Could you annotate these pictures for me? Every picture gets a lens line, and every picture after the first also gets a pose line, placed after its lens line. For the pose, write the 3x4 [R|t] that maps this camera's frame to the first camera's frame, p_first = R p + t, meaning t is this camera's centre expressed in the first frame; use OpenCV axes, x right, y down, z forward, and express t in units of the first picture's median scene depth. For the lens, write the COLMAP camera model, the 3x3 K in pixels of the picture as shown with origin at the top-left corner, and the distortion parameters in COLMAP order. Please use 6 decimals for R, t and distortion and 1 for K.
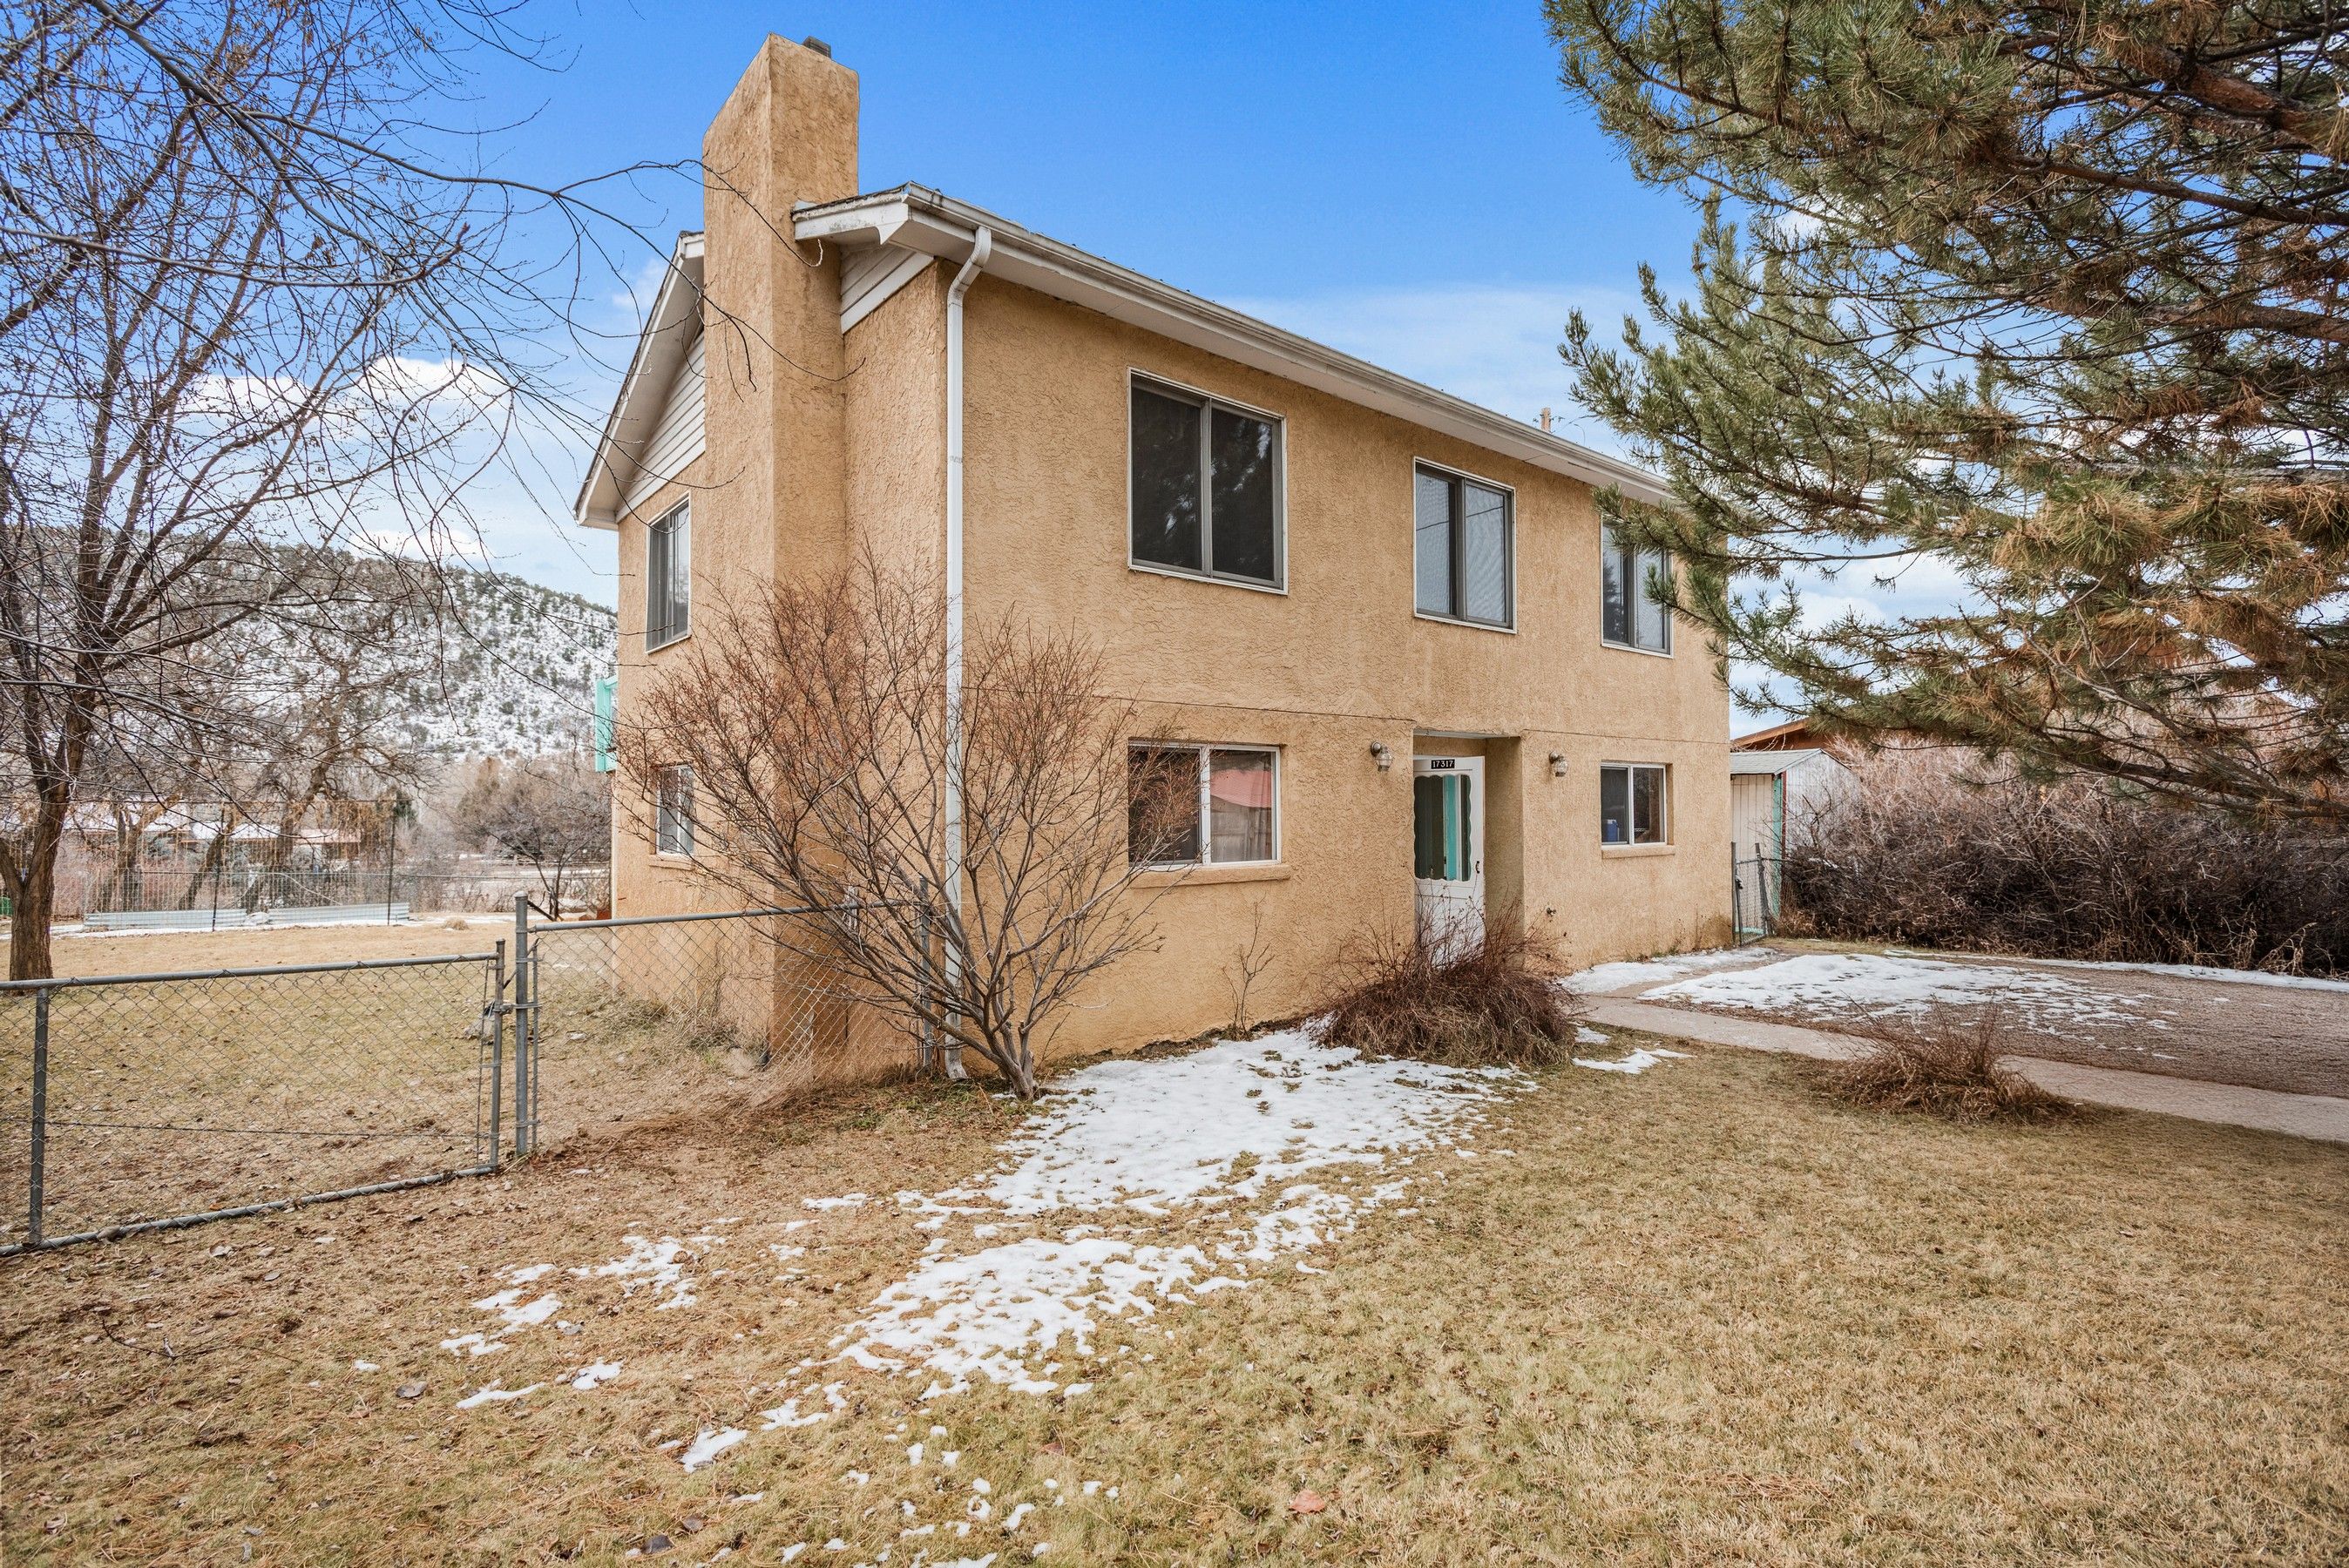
lens RADIAL K [[1102.8, 0, 1170.0], [0, 1102.8, 787.7], [0, 0, 1]] dist [0.012388, -0.001050]
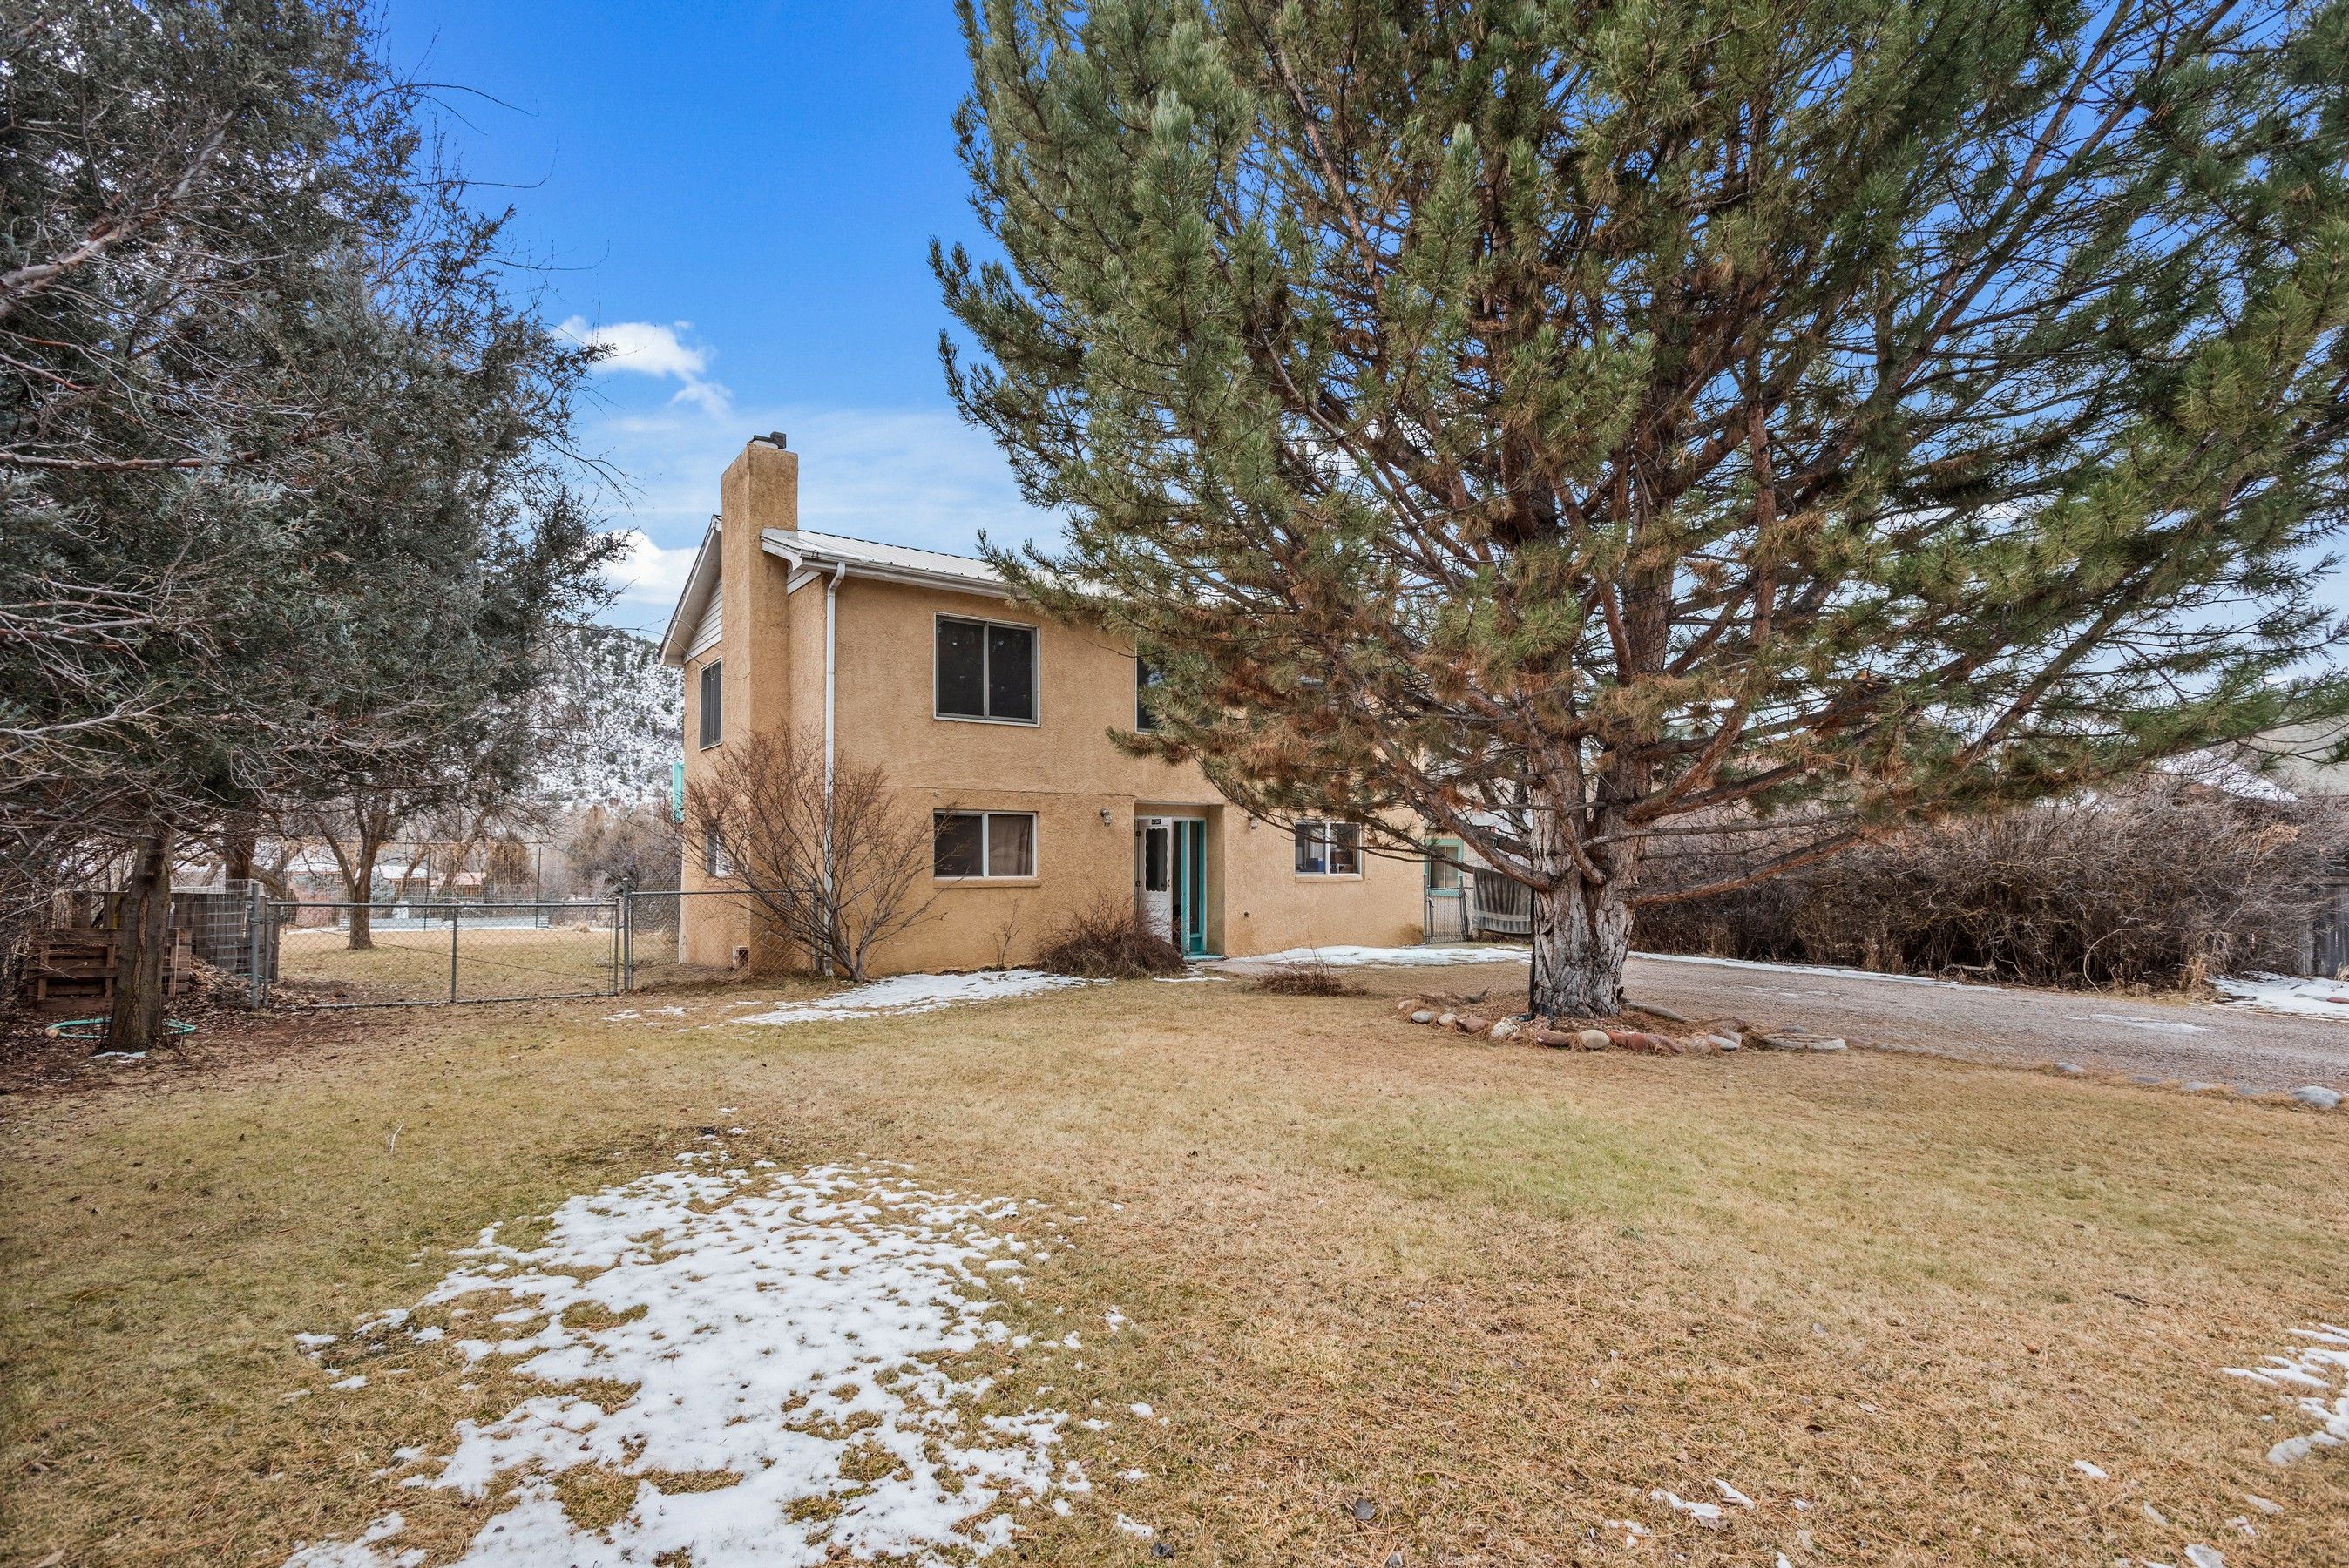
lens RADIAL K [[1148.7, 0, 1175.4], [0, 1148.7, 848.5], [0, 0, 1]] dist [0.014758, -0.000171]
pose [[0.996503, 0.004554, -0.083436, 0.414450], [-0.003721, 0.999942, 0.010142, 0.001508], [0.083477, -0.009796, 0.996462, -0.711766]]
